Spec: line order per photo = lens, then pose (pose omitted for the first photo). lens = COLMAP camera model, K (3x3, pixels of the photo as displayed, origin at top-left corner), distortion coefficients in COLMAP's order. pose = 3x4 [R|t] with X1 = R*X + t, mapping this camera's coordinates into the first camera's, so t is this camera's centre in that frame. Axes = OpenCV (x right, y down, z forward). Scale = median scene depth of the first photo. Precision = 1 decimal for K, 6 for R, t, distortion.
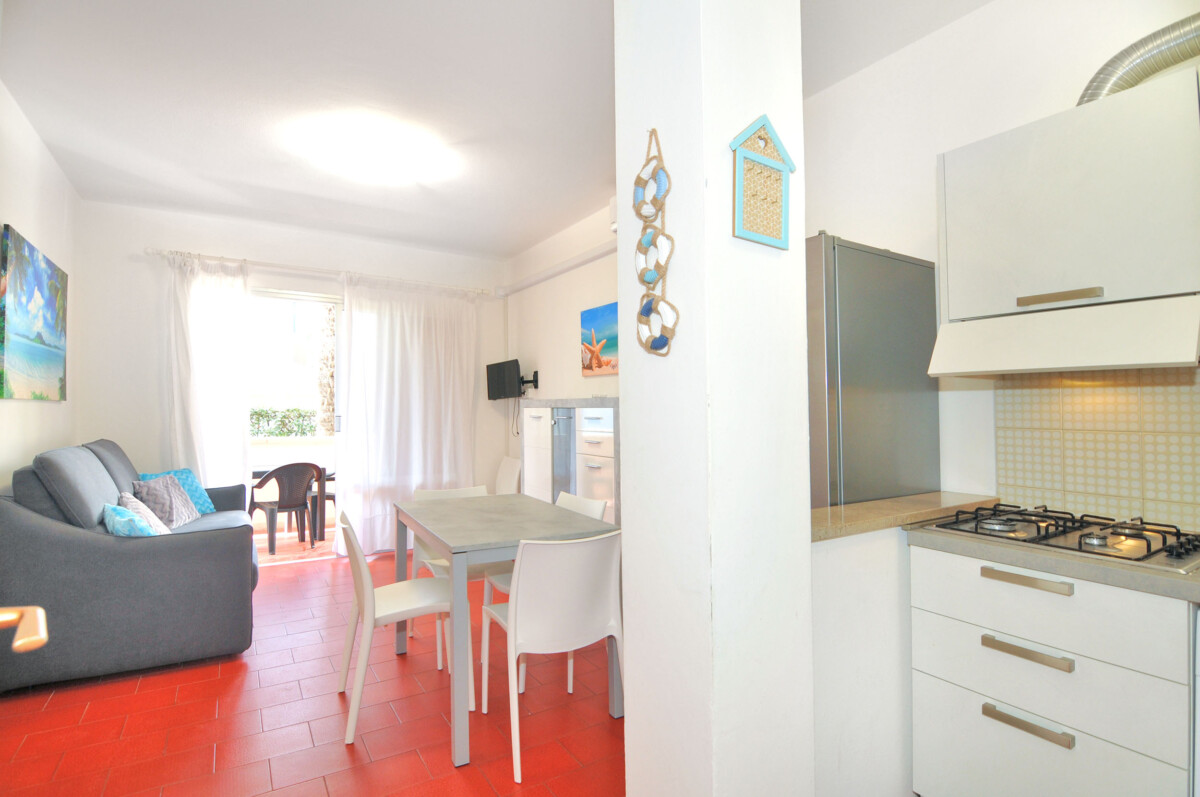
lens RADIAL K [[620.4, 0, 600.0], [0, 620.4, 398.5], [0, 0, 1]] dist [-0.005062, -0.001539]
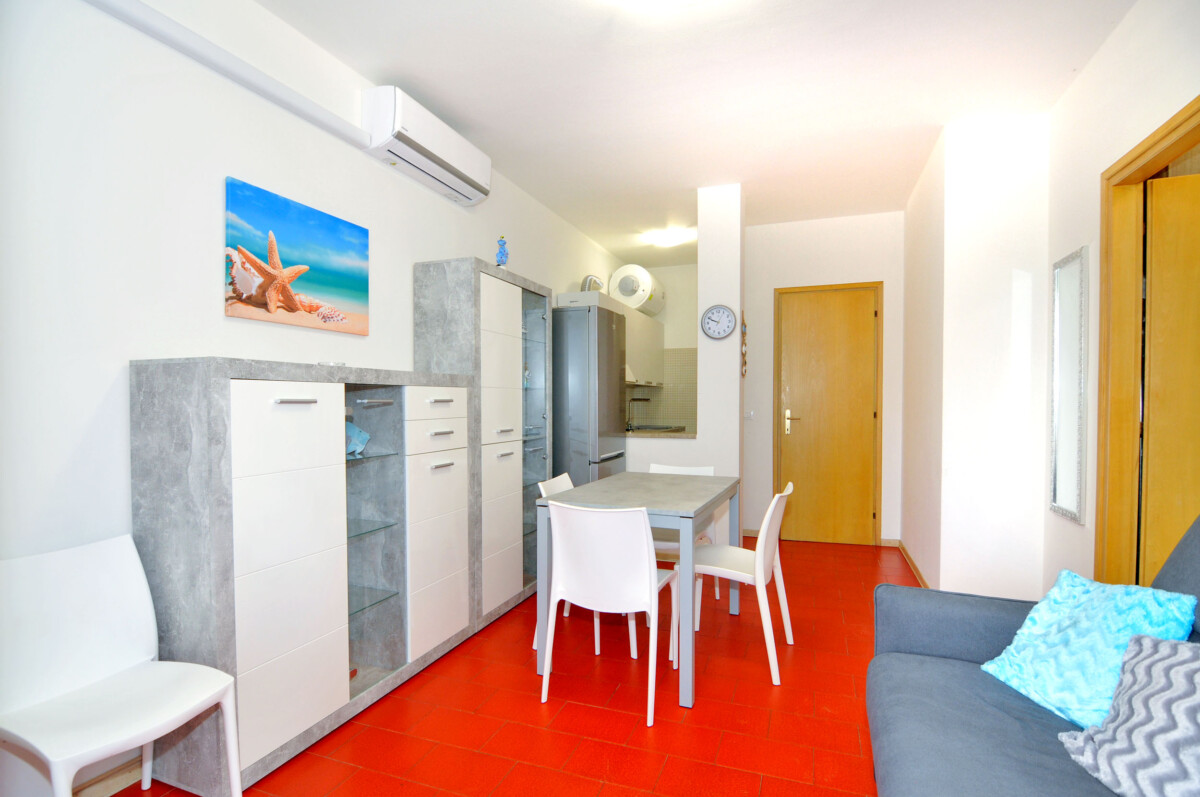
lens RADIAL K [[620.4, 0, 600.0], [0, 620.4, 398.5], [0, 0, 1]] dist [-0.005062, -0.001539]
pose [[-0.645981, -0.002028, 0.763351, -0.582374], [-0.013897, 0.999862, -0.009104, 0.027921], [-0.763227, -0.016489, -0.645920, 1.118247]]
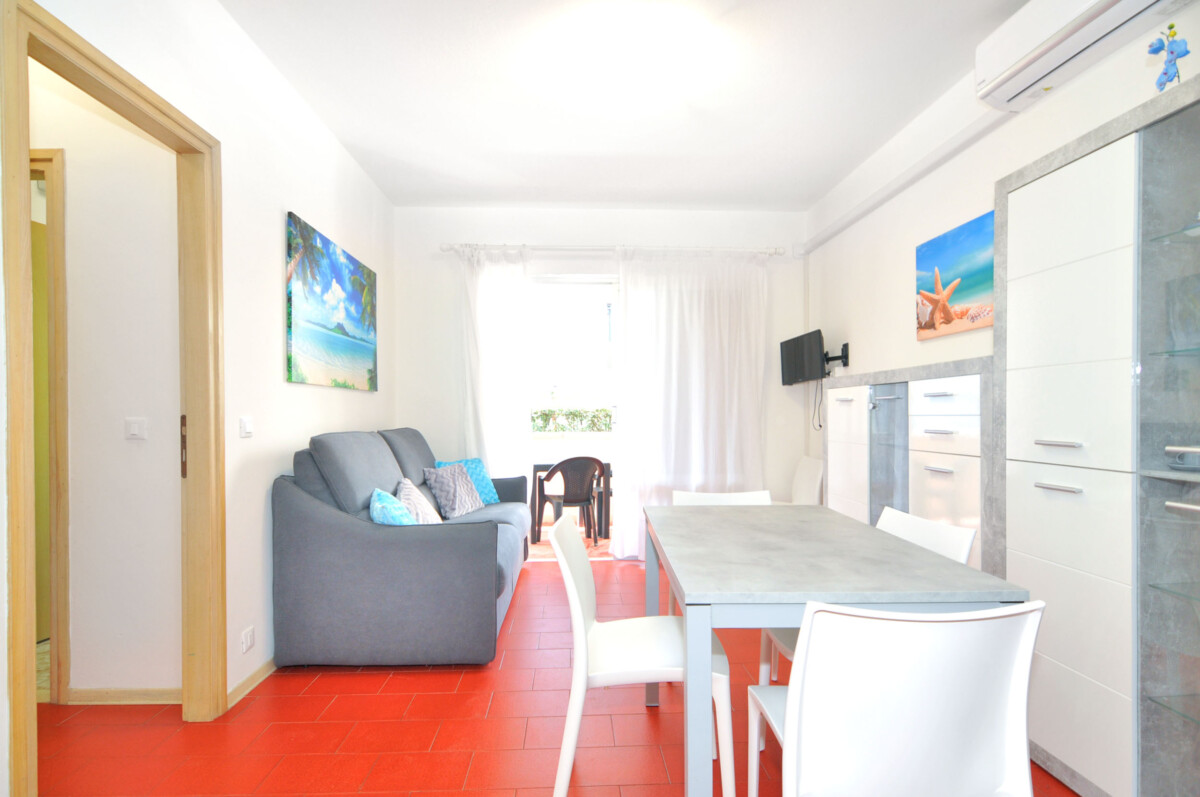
lens RADIAL K [[604.4, 0, 604.1], [0, 604.4, 431.0], [0, 0, 1]] dist [-0.002065, -0.000442]
pose [[0.883980, 0.008559, -0.467446, -0.022193], [0.012159, 0.999073, 0.041286, 0.033241], [0.467366, -0.042180, 0.883057, 0.247806]]
